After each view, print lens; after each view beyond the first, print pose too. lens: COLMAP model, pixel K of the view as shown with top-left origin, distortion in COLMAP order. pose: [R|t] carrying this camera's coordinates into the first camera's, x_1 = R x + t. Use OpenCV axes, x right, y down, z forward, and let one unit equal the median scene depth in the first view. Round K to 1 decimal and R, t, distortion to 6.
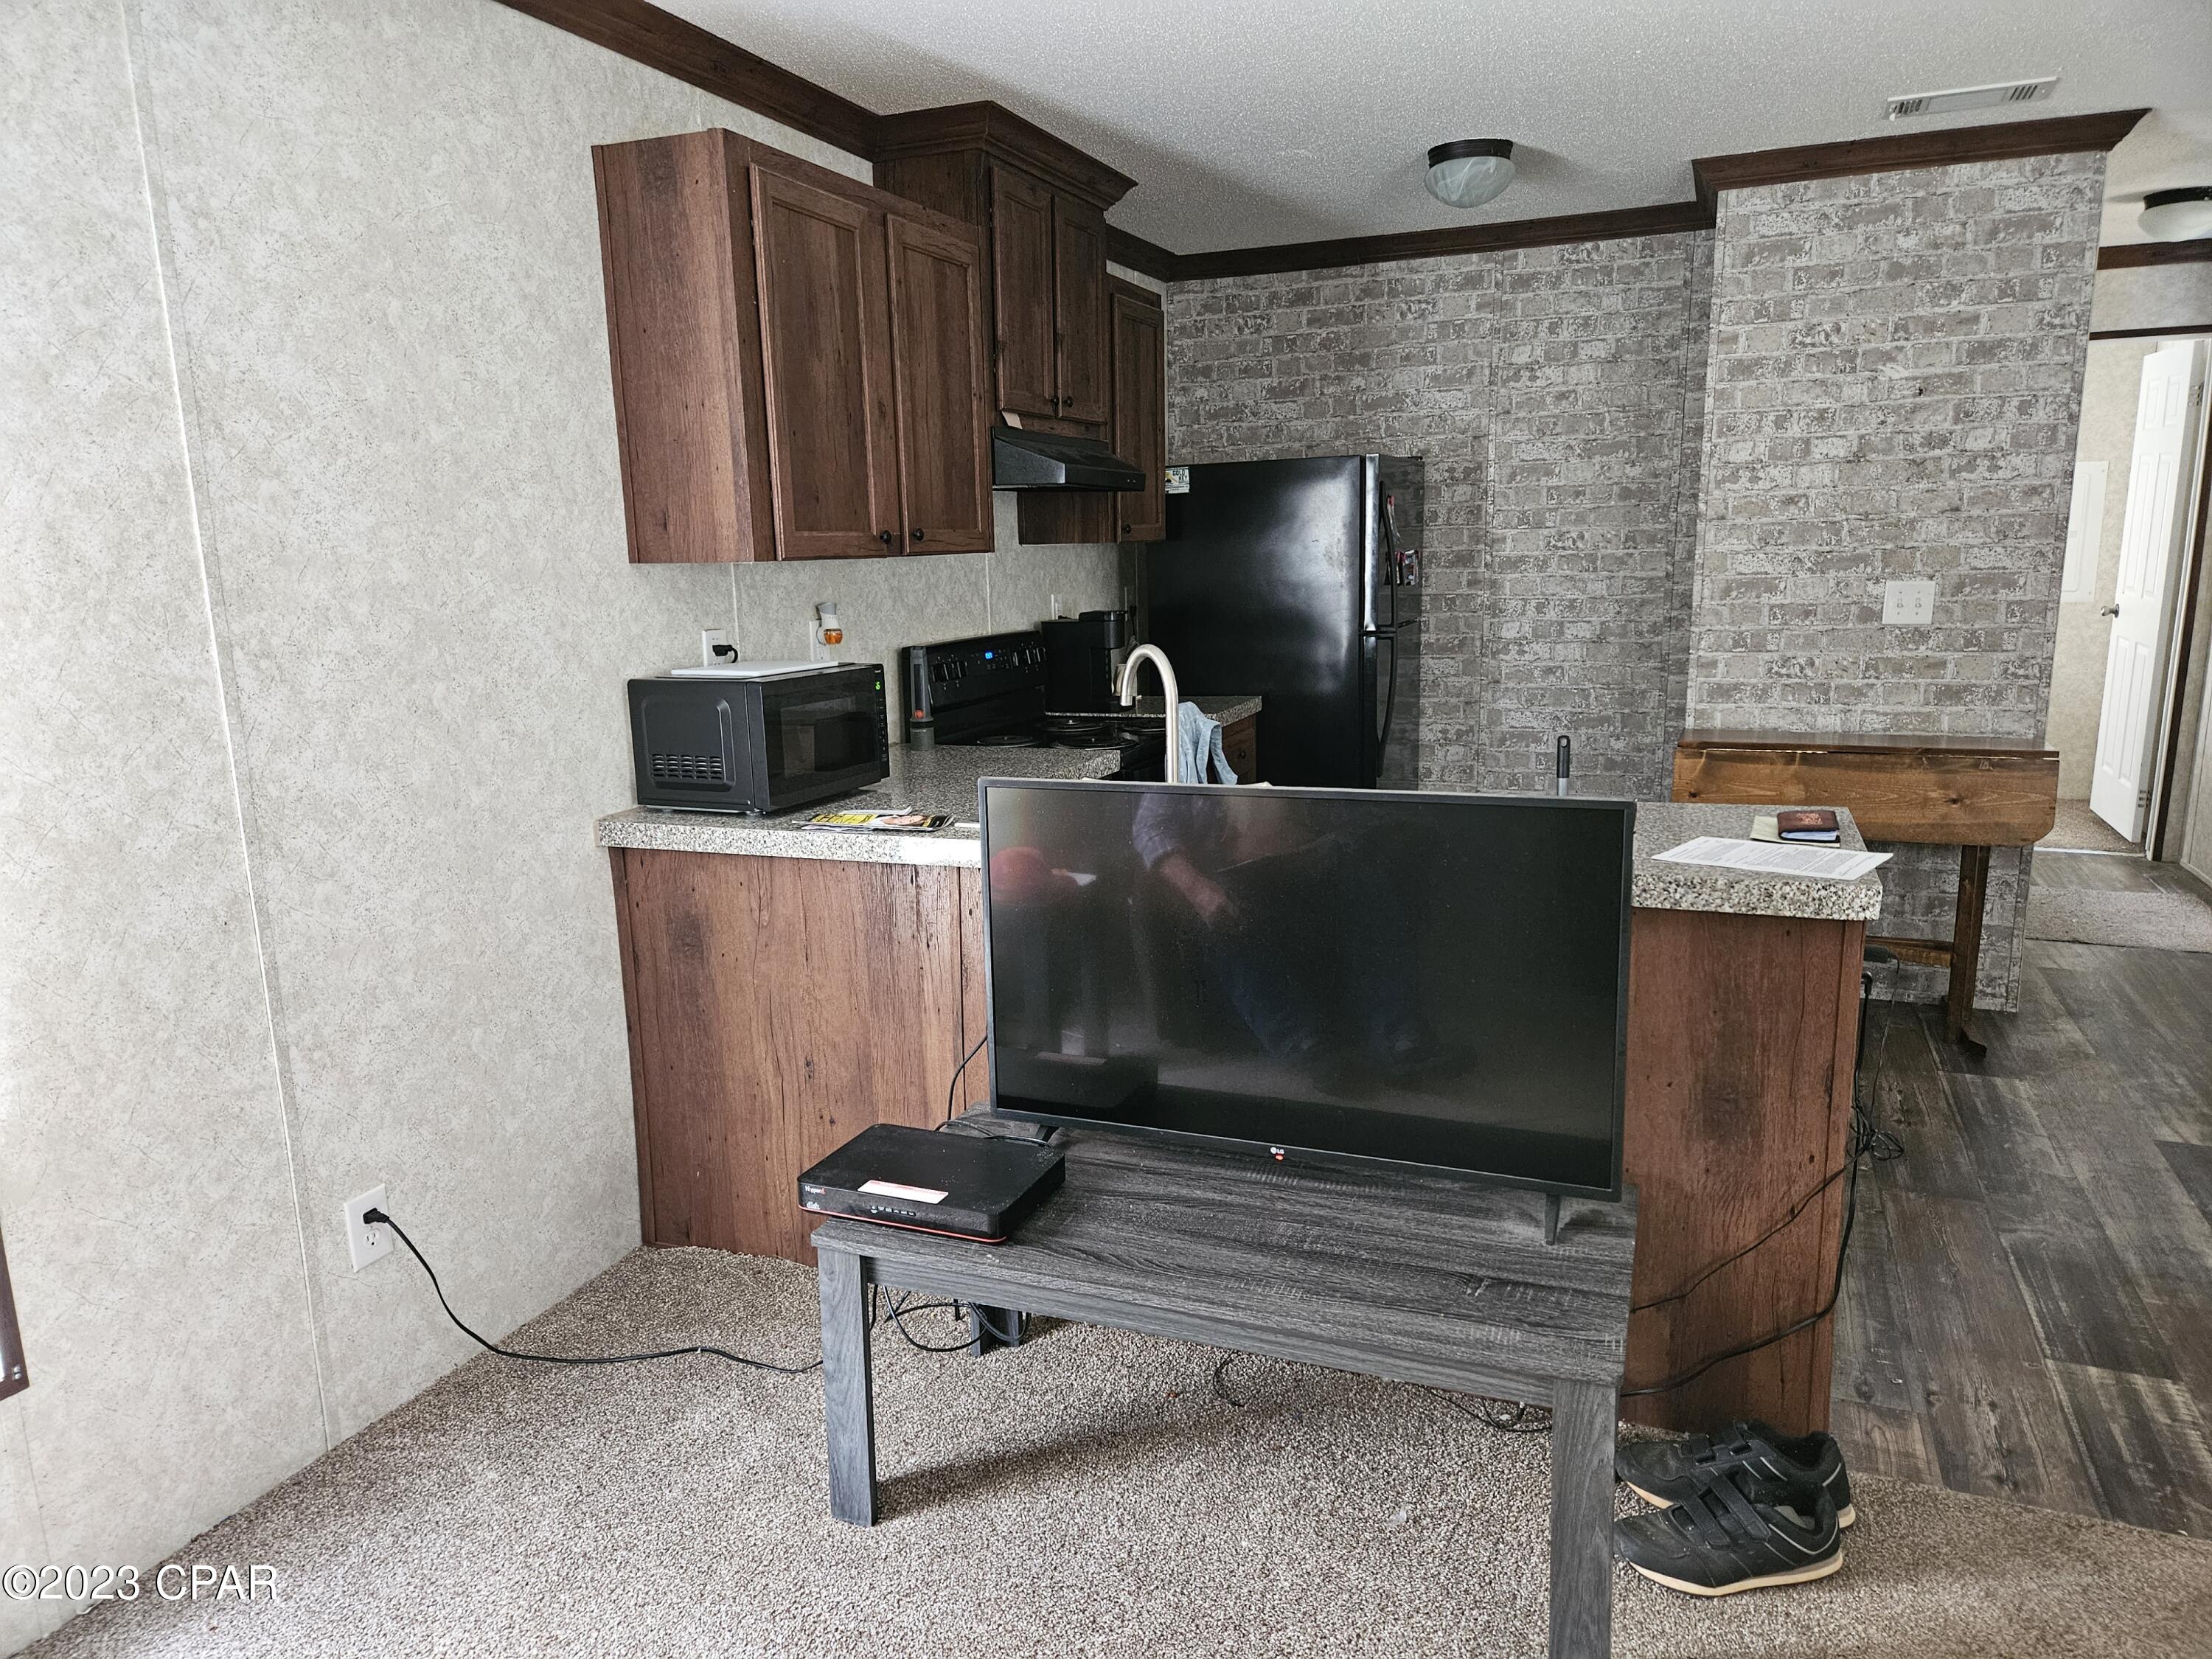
lens RADIAL K [[1460.8, 0, 1101.0], [0, 1460.8, 872.5], [0, 0, 1]] dist [0.079705, -0.067091]
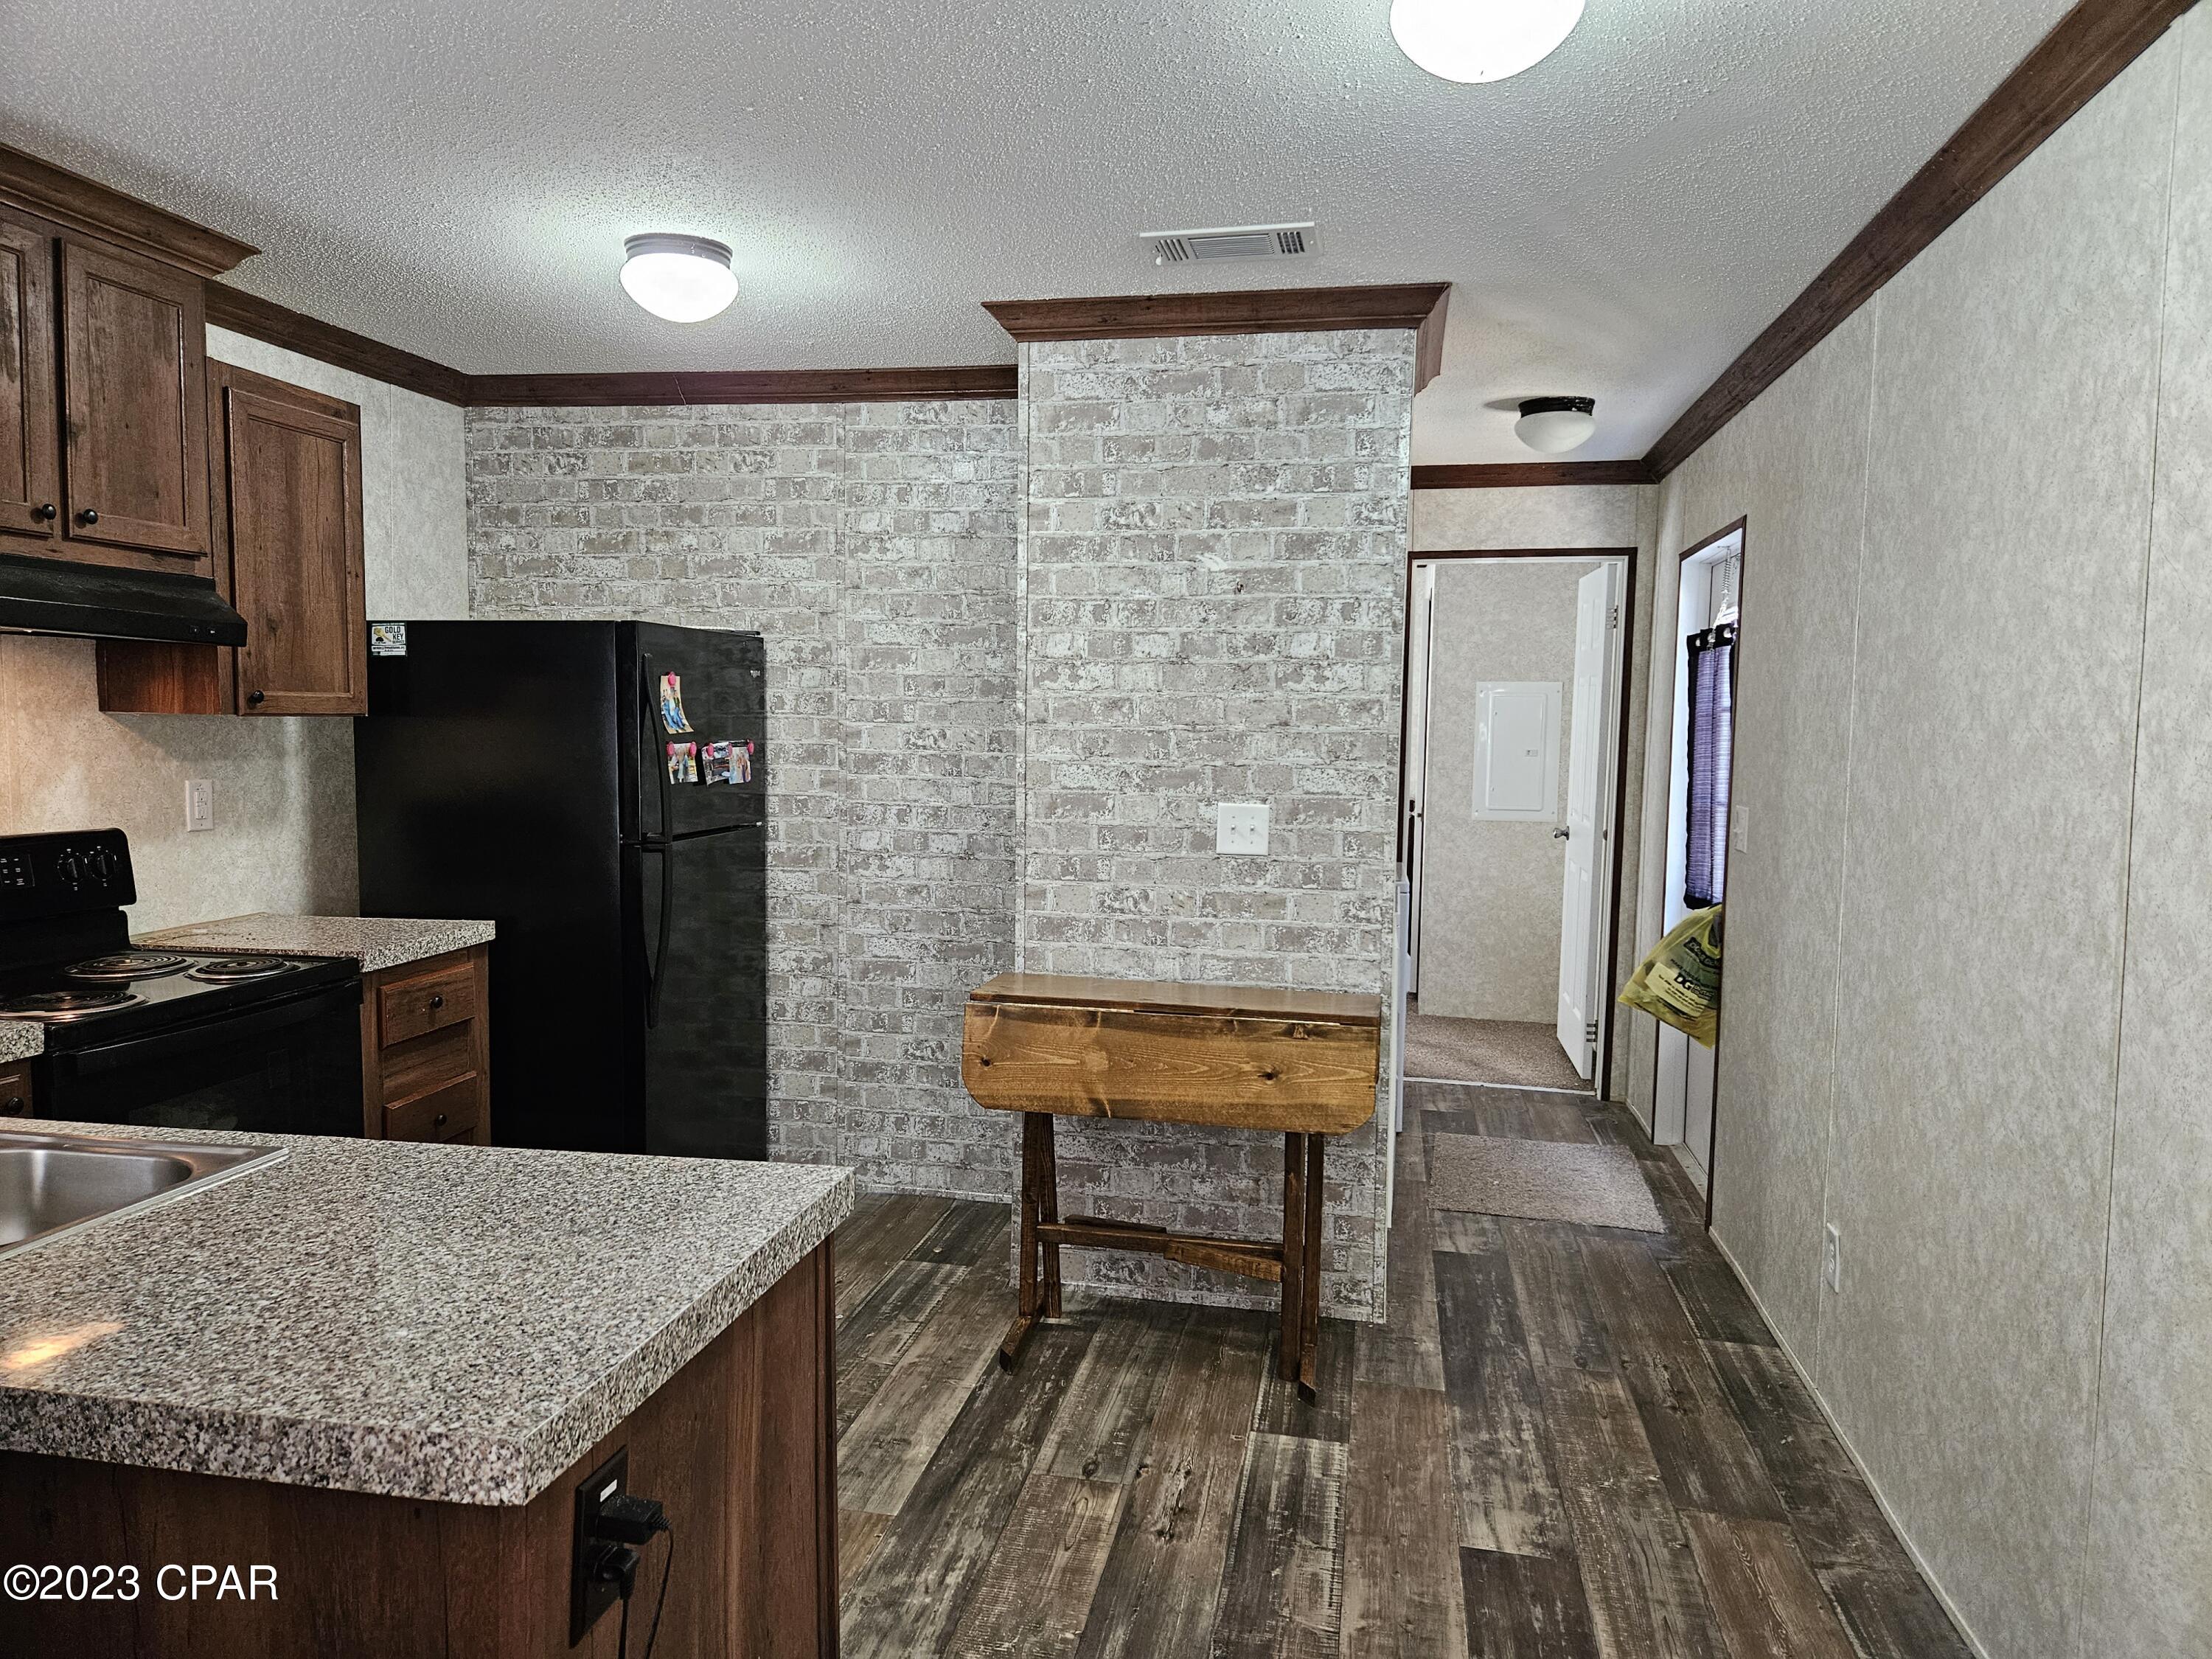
lens RADIAL K [[1460.8, 0, 1101.0], [0, 1460.8, 872.5], [0, 0, 1]] dist [0.079705, -0.067091]
pose [[0.978648, 0.018078, 0.204745, 0.293910], [0.006737, 0.992768, -0.119859, -0.058028], [-0.205431, 0.118679, 0.971449, 0.213236]]
